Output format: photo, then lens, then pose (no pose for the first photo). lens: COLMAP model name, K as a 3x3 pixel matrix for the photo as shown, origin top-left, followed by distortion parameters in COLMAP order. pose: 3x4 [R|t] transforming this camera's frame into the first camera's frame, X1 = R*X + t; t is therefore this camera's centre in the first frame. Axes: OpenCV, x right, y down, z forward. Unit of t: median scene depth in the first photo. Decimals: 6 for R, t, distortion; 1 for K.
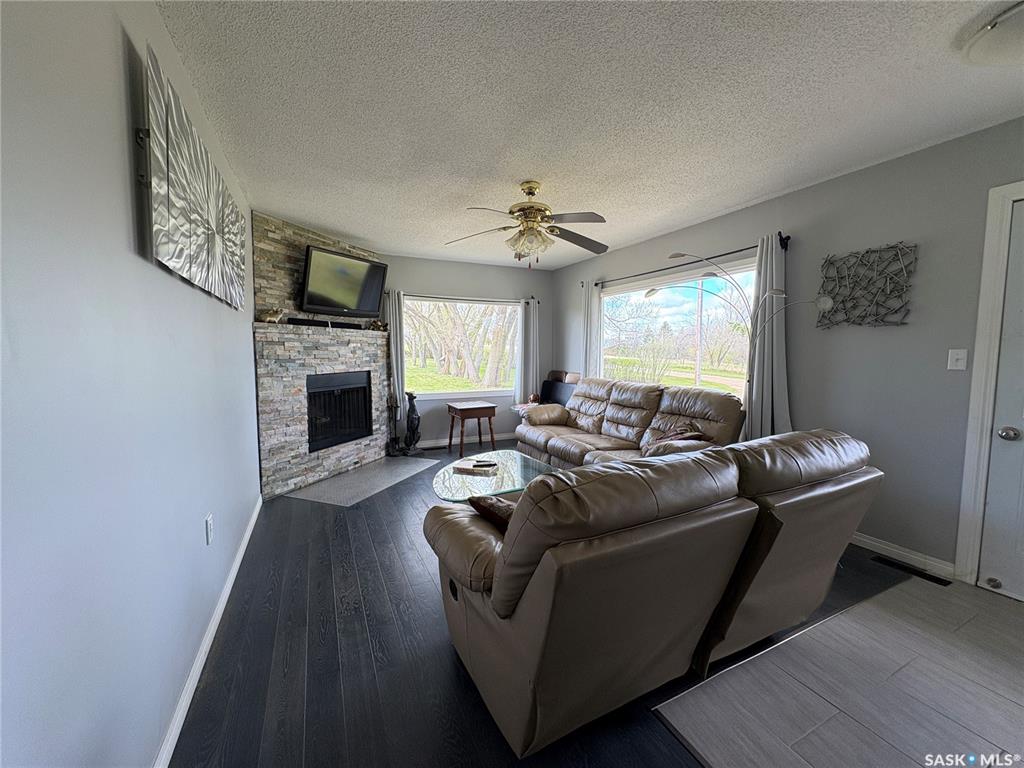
lens RADIAL K [[405.5, 0, 511.3], [0, 405.5, 381.1], [0, 0, 1]] dist [0.001381, 0.000265]
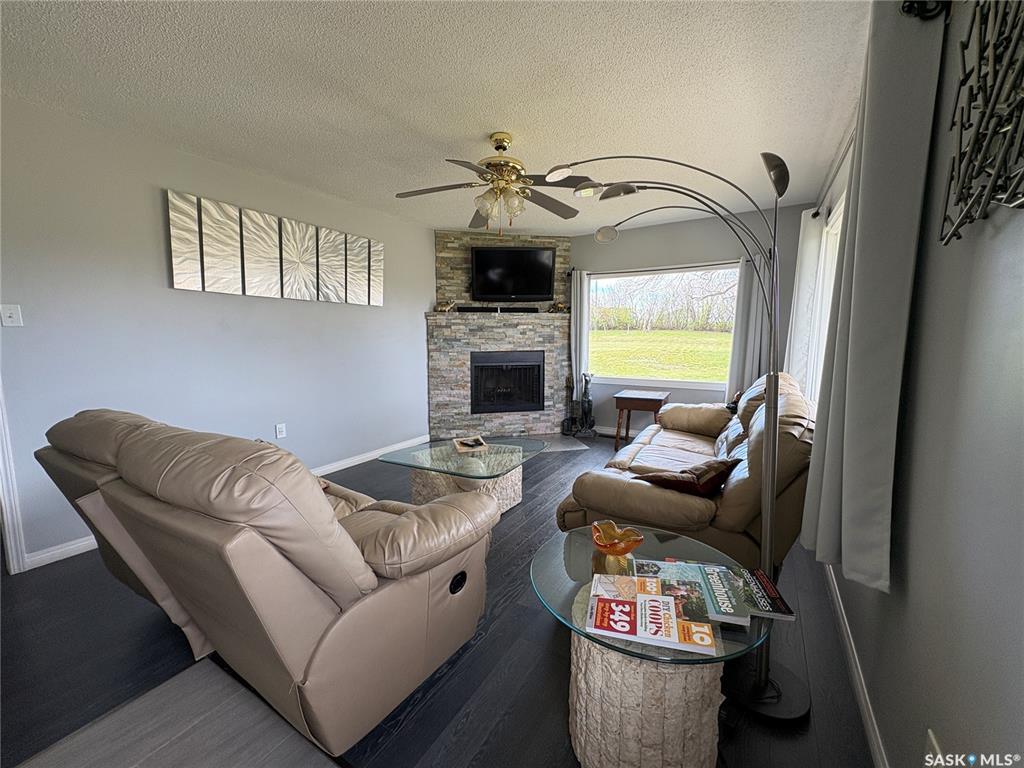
lens RADIAL K [[405.5, 0, 513.1], [0, 405.5, 380.6], [0, 0, 1]] dist [0.001381, 0.000265]
pose [[0.556166, 0.087826, -0.826417, 0.574245], [-0.056802, 0.996092, 0.067631, -0.016528], [0.829127, 0.009328, 0.558982, 0.376342]]
